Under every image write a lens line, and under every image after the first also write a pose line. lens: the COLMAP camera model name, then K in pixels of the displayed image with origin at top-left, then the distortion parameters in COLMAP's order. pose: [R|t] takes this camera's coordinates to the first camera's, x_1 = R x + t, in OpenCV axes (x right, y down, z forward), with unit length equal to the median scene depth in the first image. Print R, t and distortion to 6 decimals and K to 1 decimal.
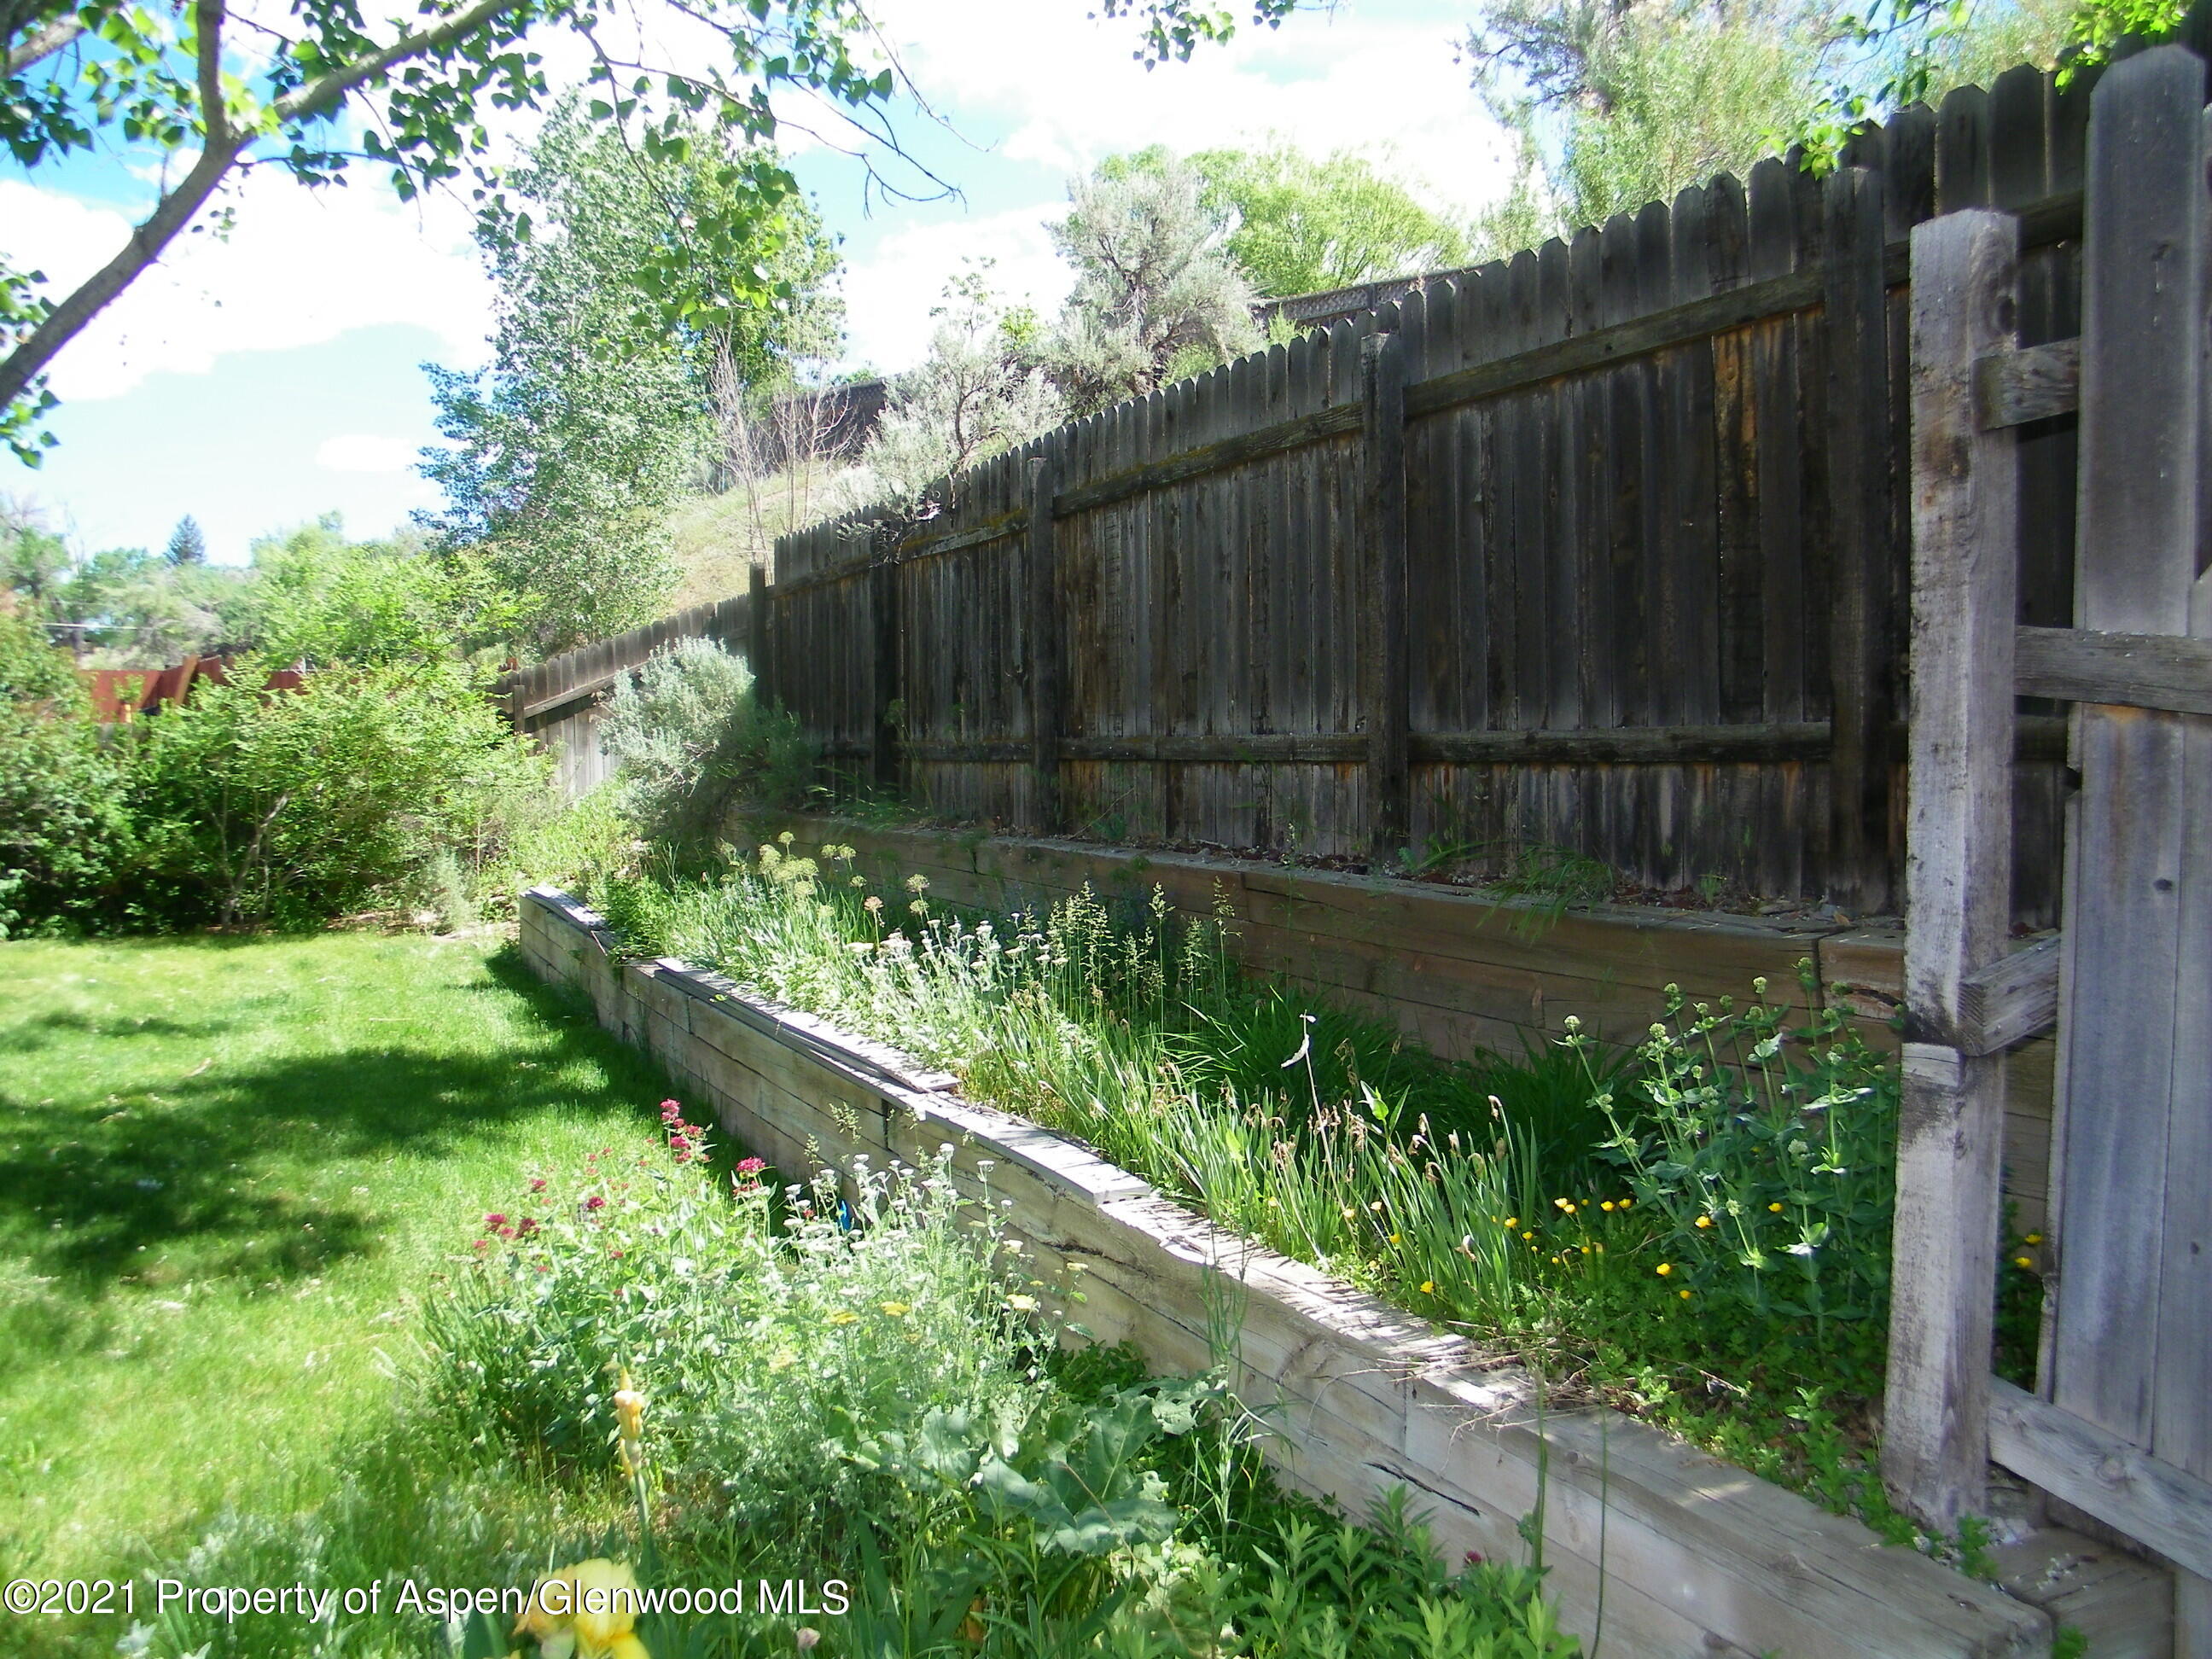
lens RADIAL K [[1945.7, 0, 1106.0], [0, 1945.7, 829.5], [0, 0, 1]] dist [-0.203685, 0.196380]
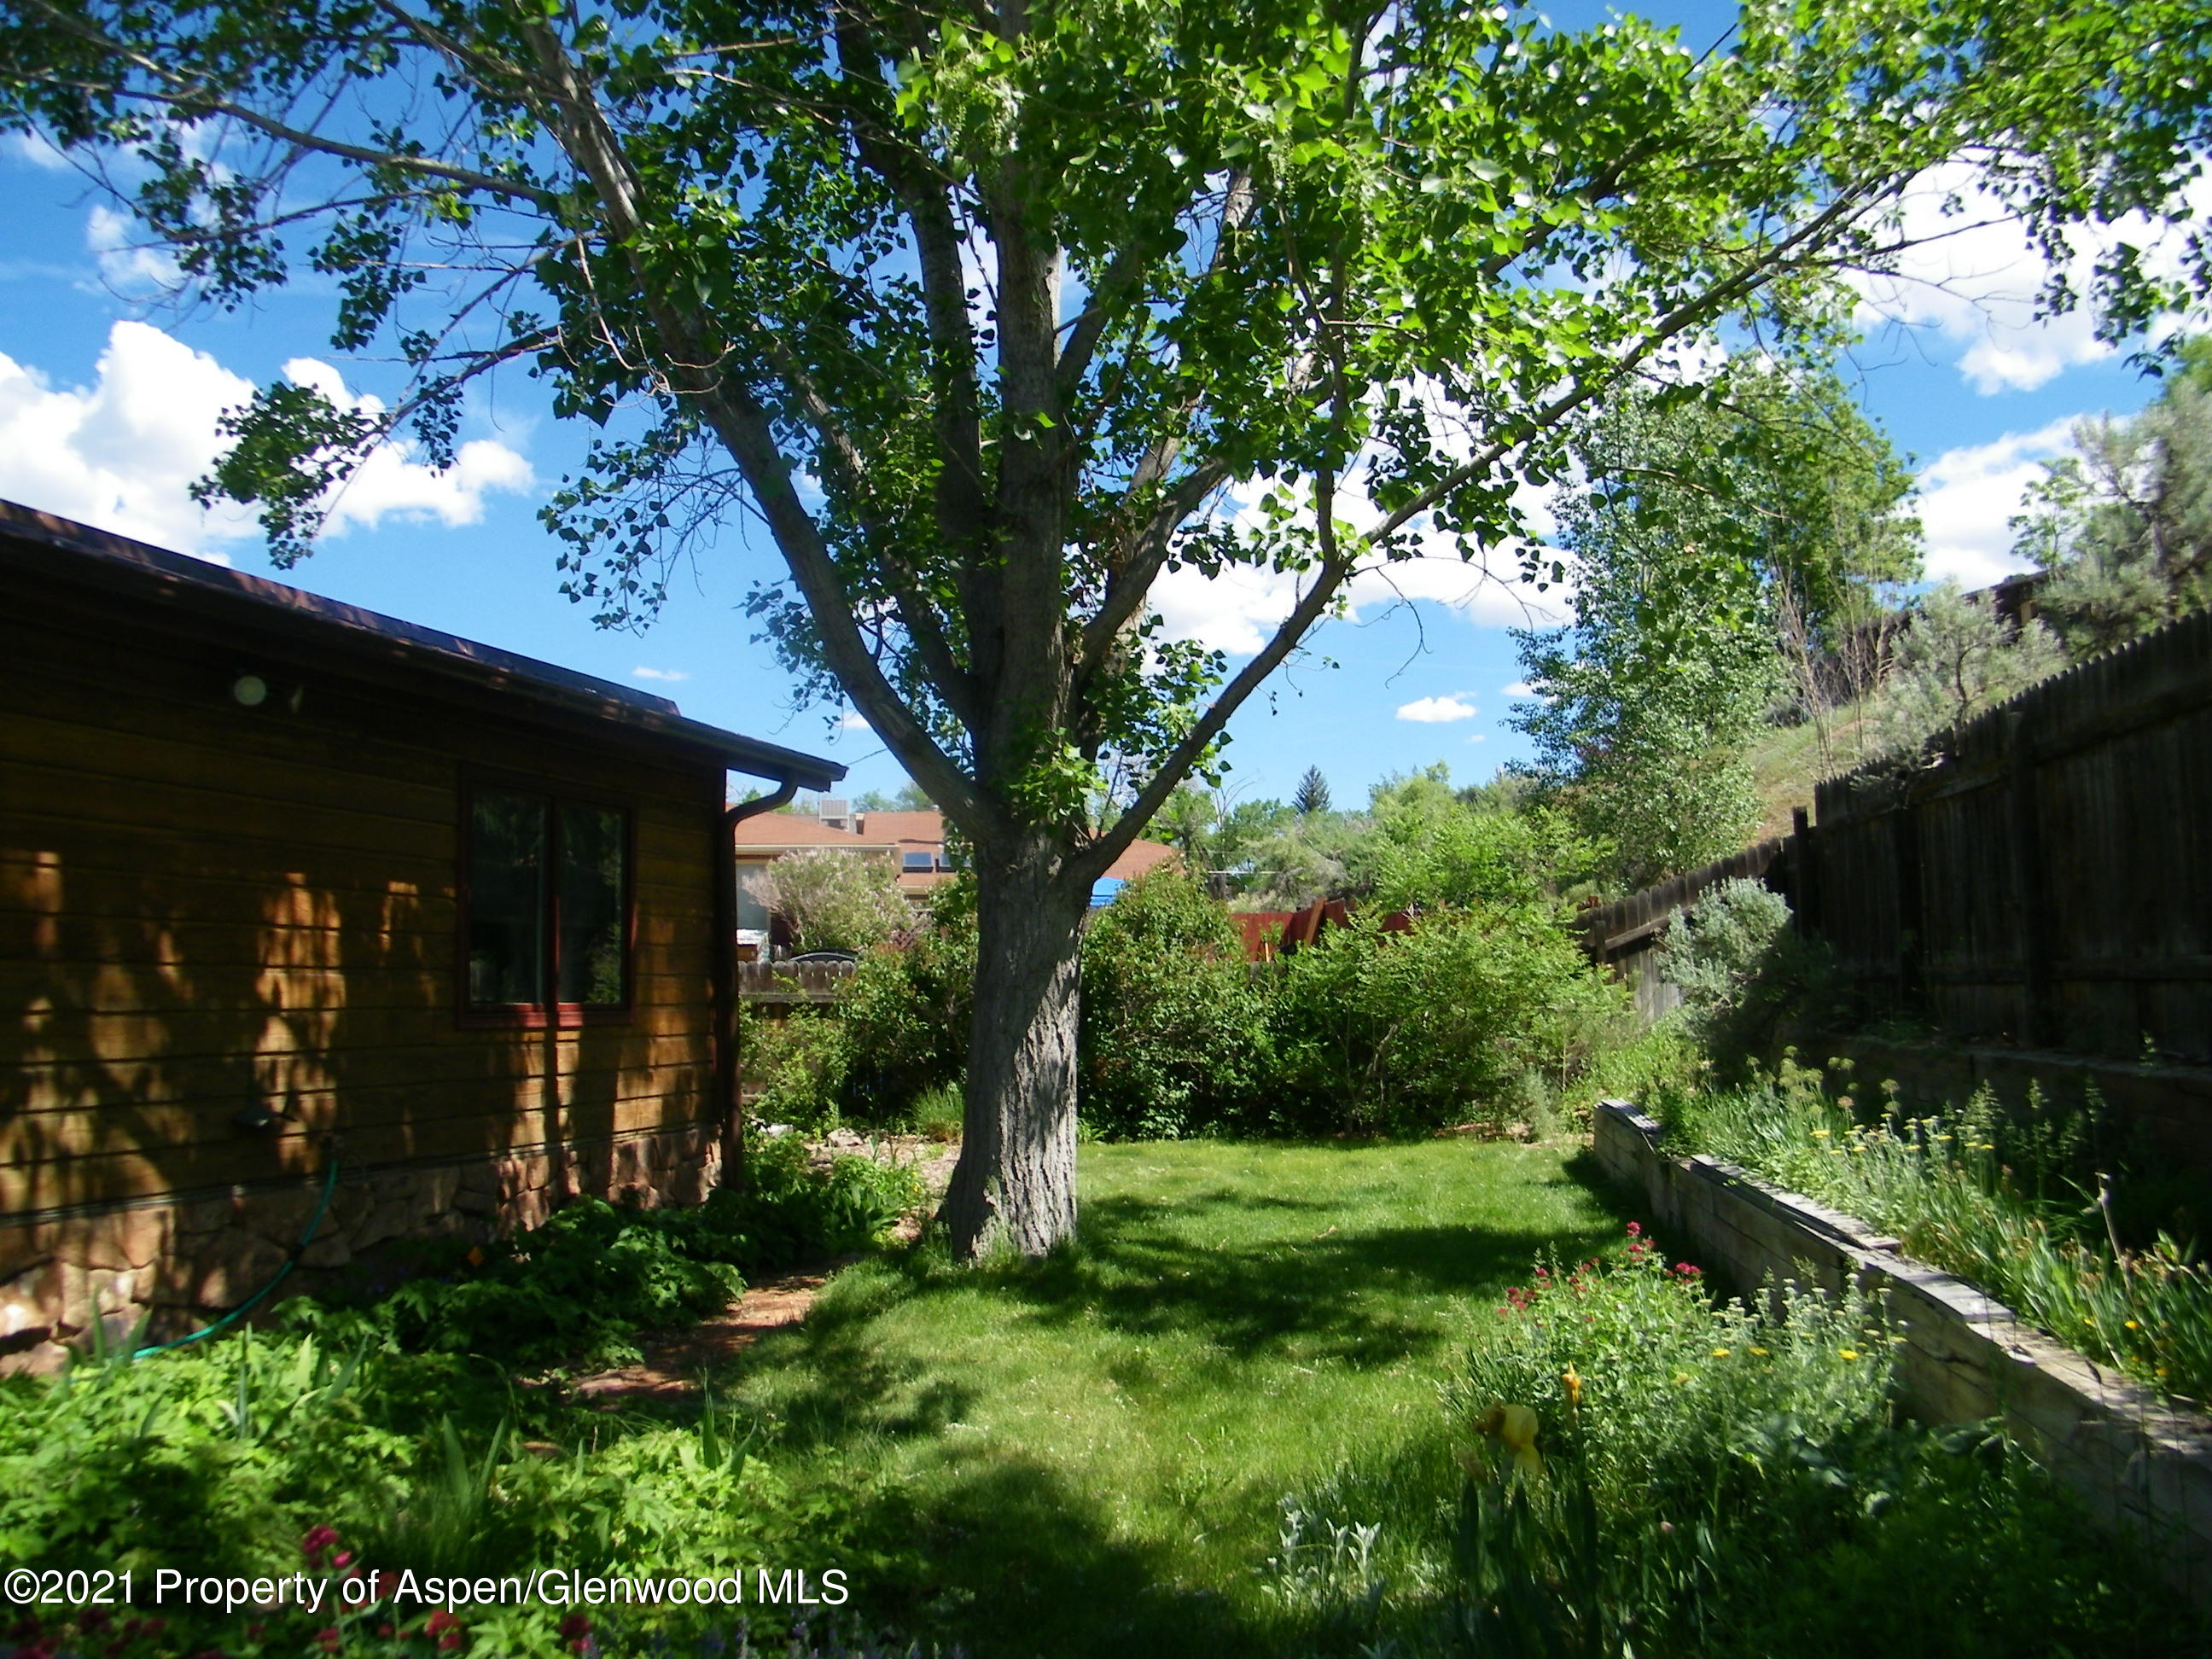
lens RADIAL K [[1945.7, 0, 1106.0], [0, 1945.7, 829.5], [0, 0, 1]] dist [-0.203685, 0.196380]
pose [[0.845578, -0.054054, -0.531108, 0.059091], [-0.009015, 0.993273, -0.115444, 0.004122], [0.533776, 0.102405, 0.839402, -0.124197]]
